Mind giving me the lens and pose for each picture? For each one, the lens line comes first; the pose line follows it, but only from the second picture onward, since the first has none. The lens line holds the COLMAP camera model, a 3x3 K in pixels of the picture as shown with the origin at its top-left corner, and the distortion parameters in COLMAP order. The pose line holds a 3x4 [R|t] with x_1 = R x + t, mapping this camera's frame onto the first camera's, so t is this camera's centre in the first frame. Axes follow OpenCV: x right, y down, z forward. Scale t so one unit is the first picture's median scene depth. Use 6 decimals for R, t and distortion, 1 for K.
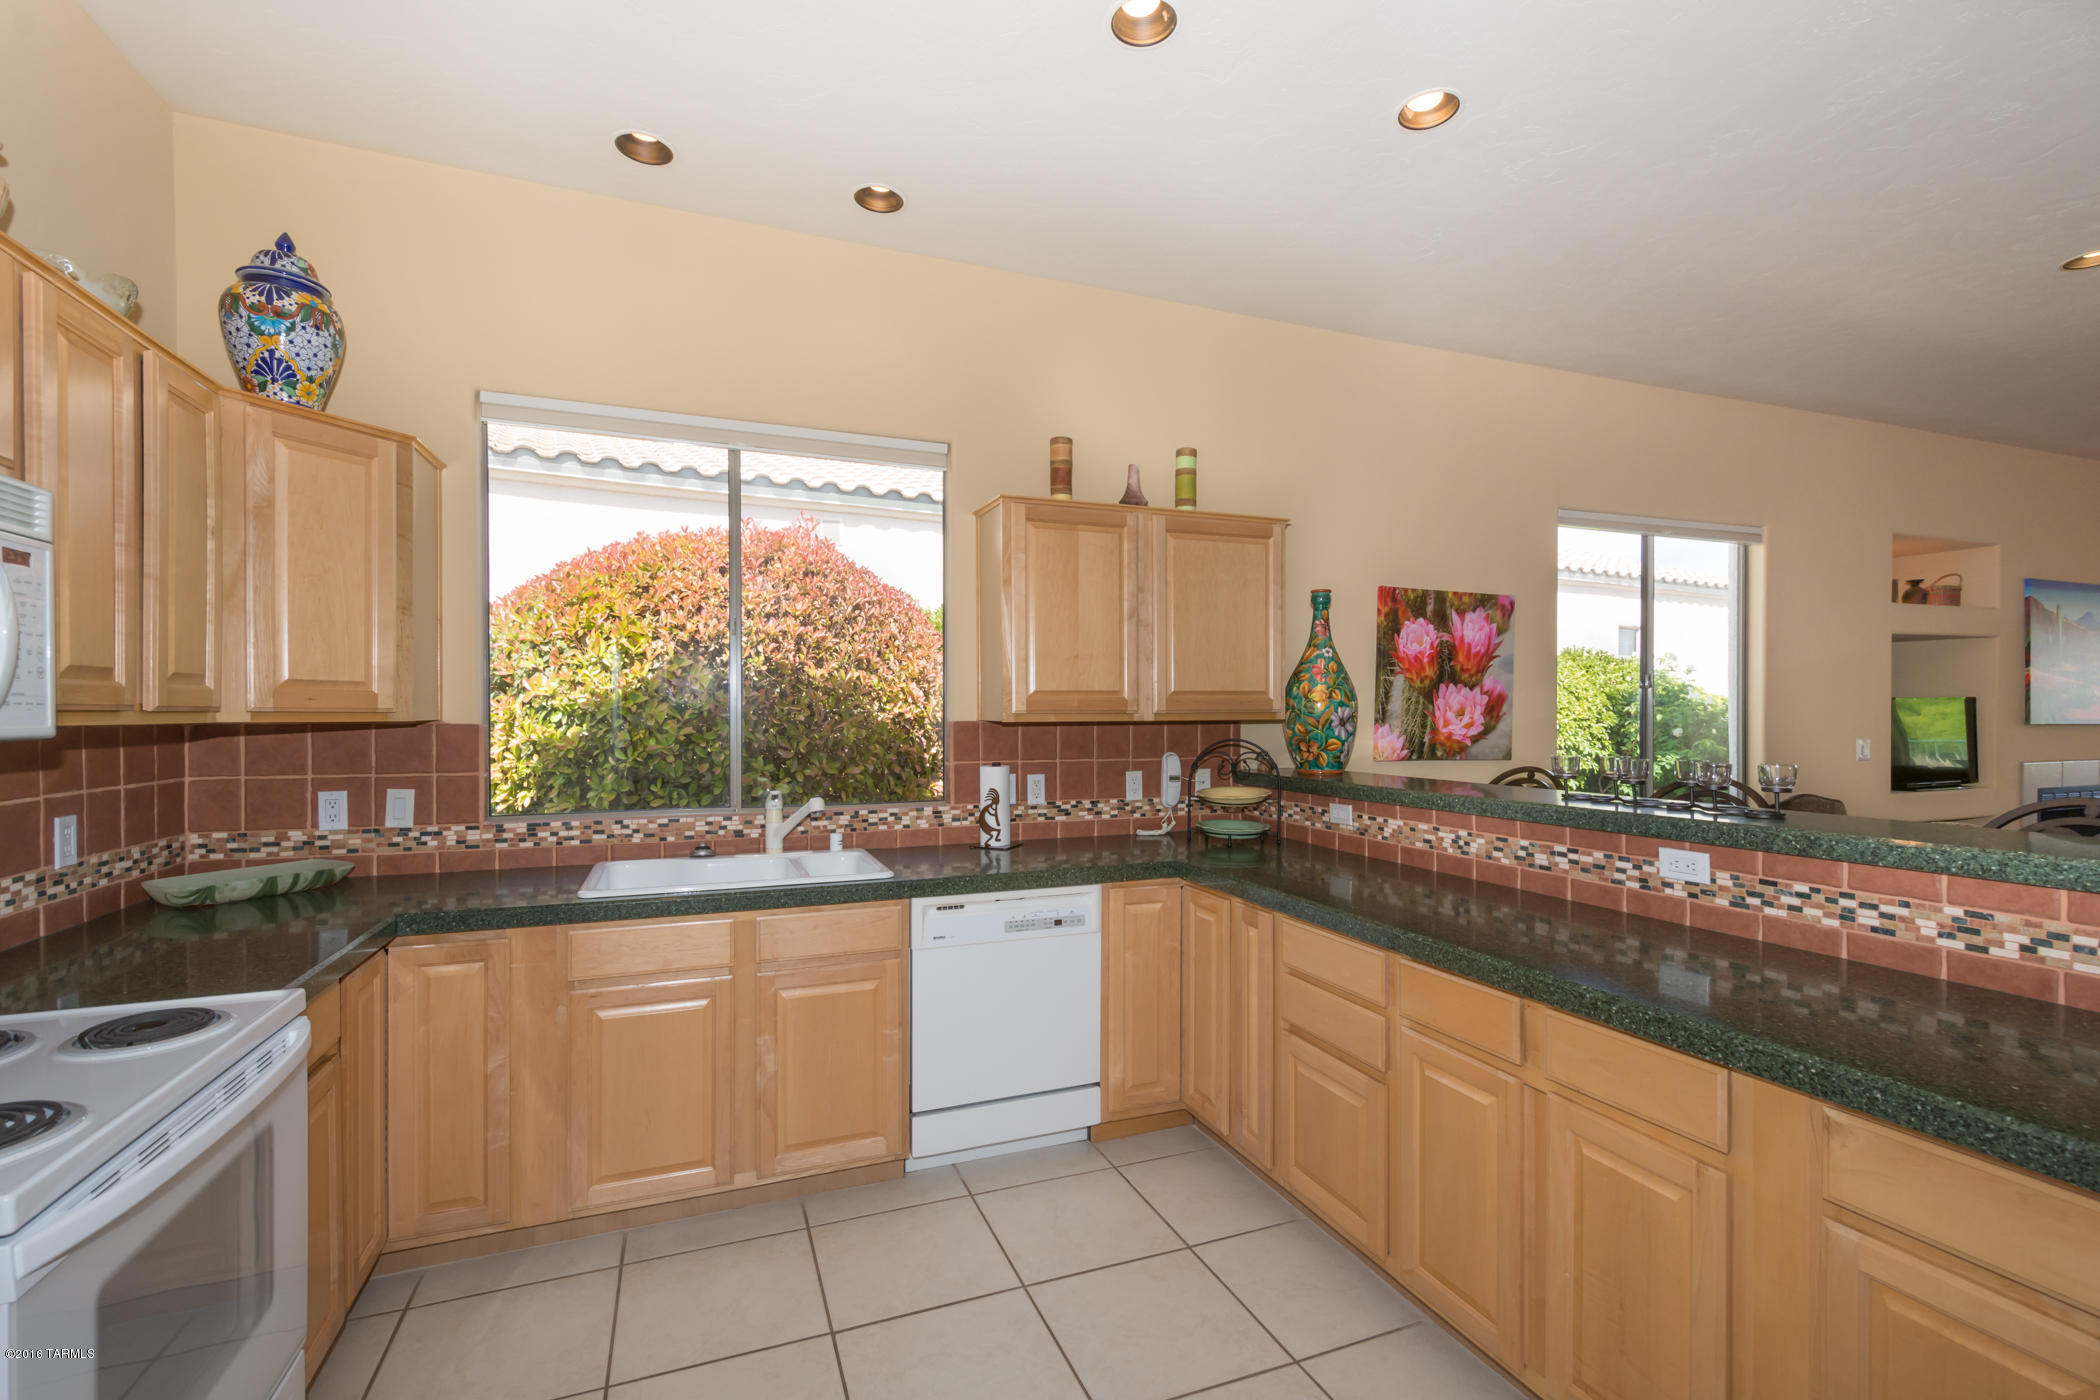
lens RADIAL K [[935.2, 0, 1072.0], [0, 935.2, 713.9], [0, 0, 1]] dist [0.011329, -0.001933]
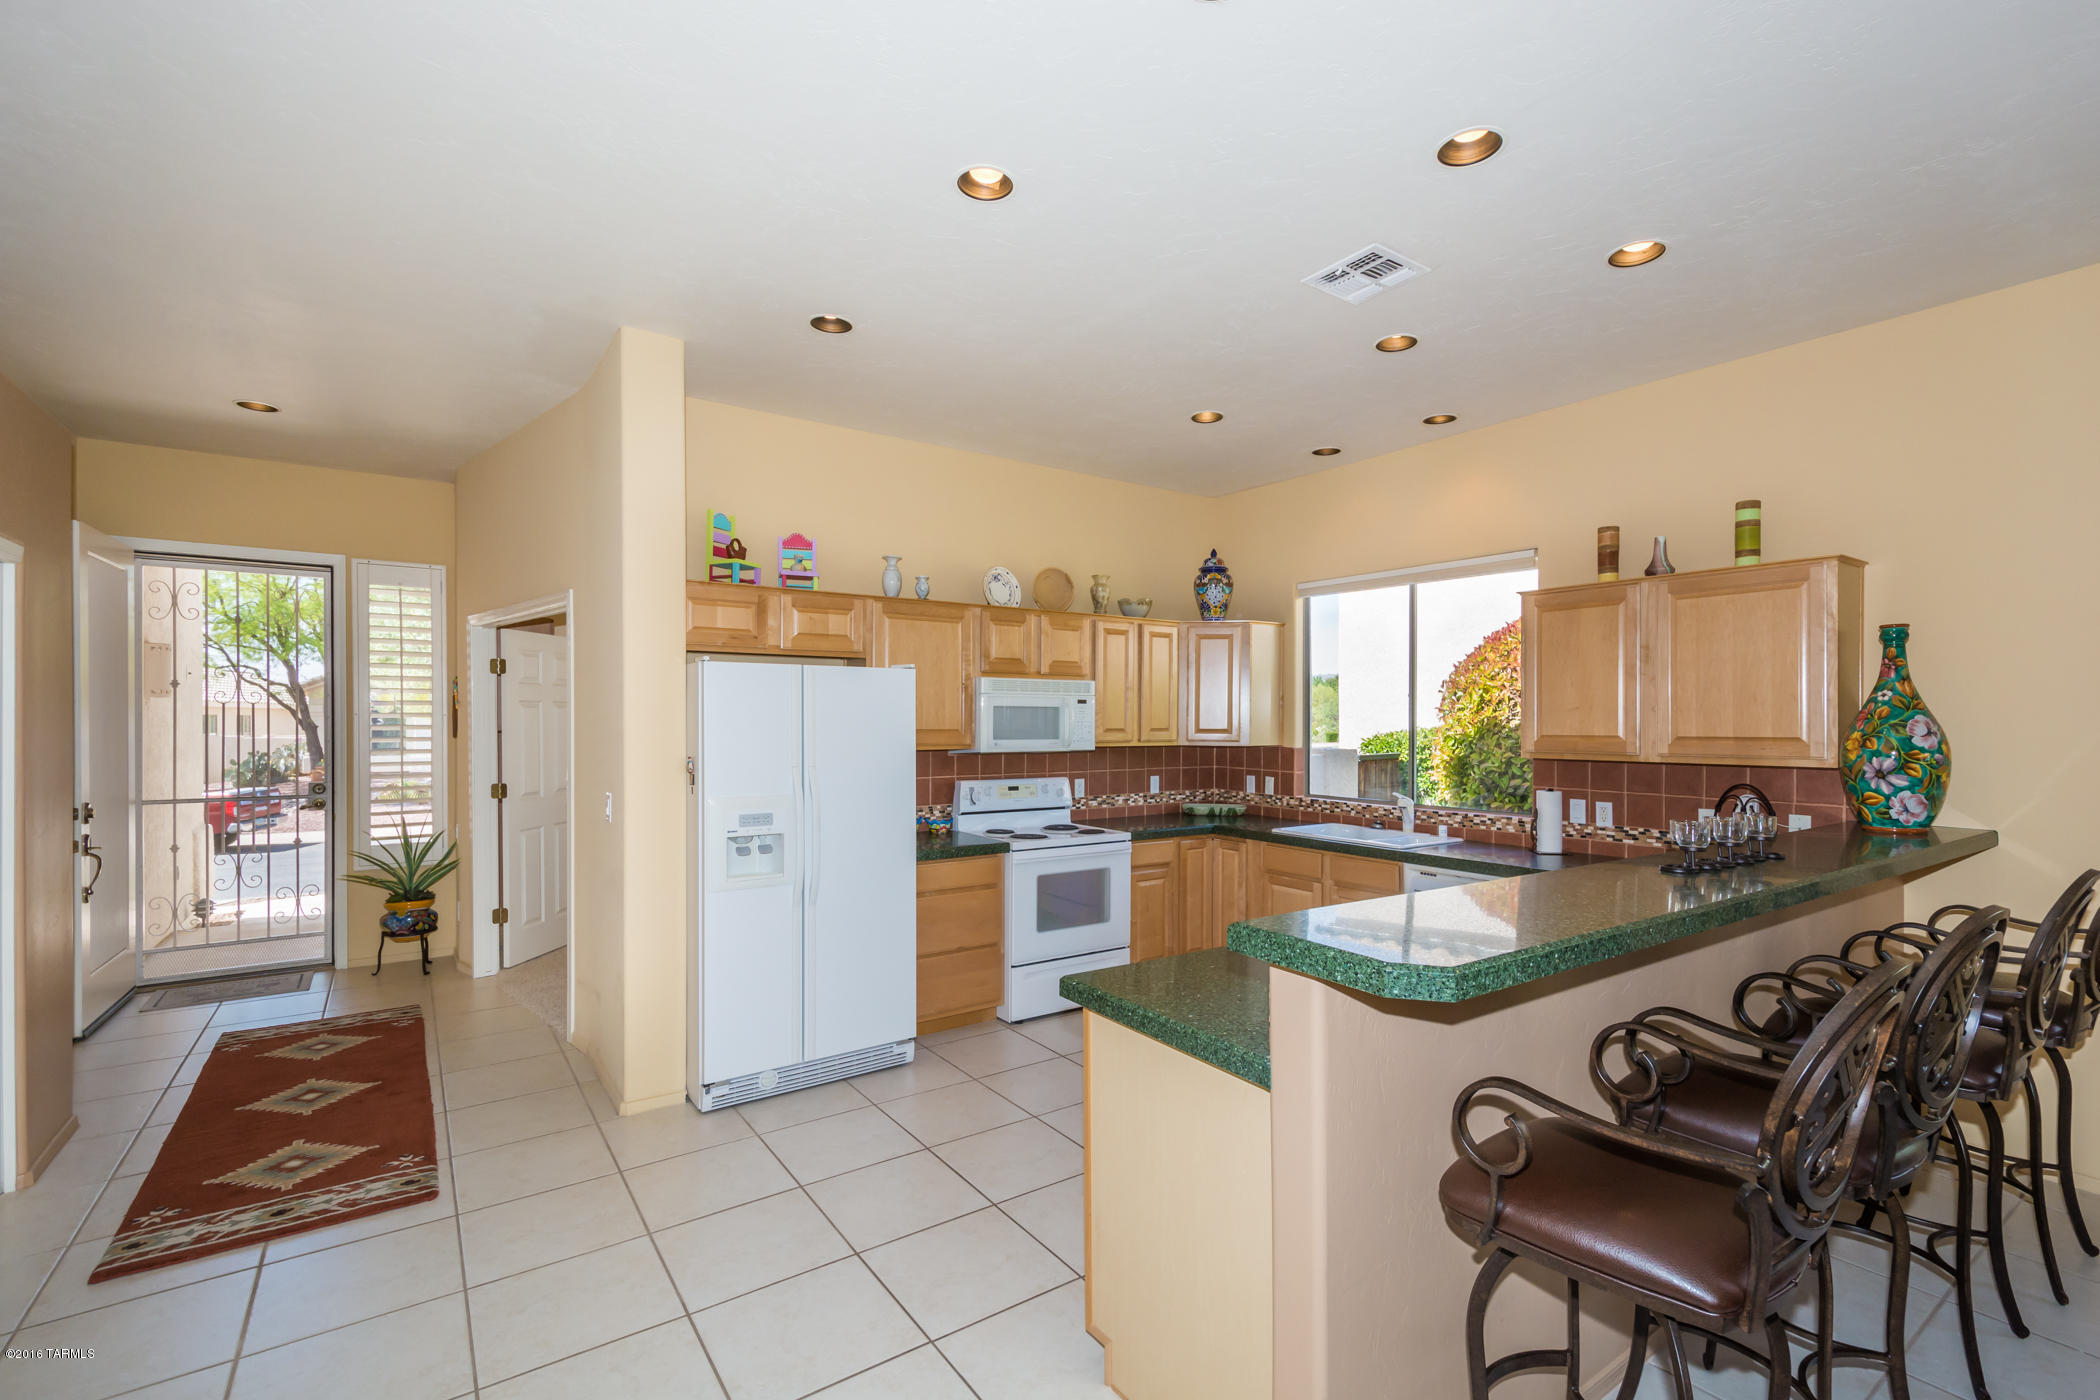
lens RADIAL K [[935.2, 0, 1052.8], [0, 935.2, 726.6], [0, 0, 1]] dist [0.011329, -0.001933]
pose [[0.227786, 0.009169, -0.973668, 0.890459], [-0.006312, 0.999949, 0.007940, -0.035286], [0.973691, 0.004337, 0.227832, 0.017084]]
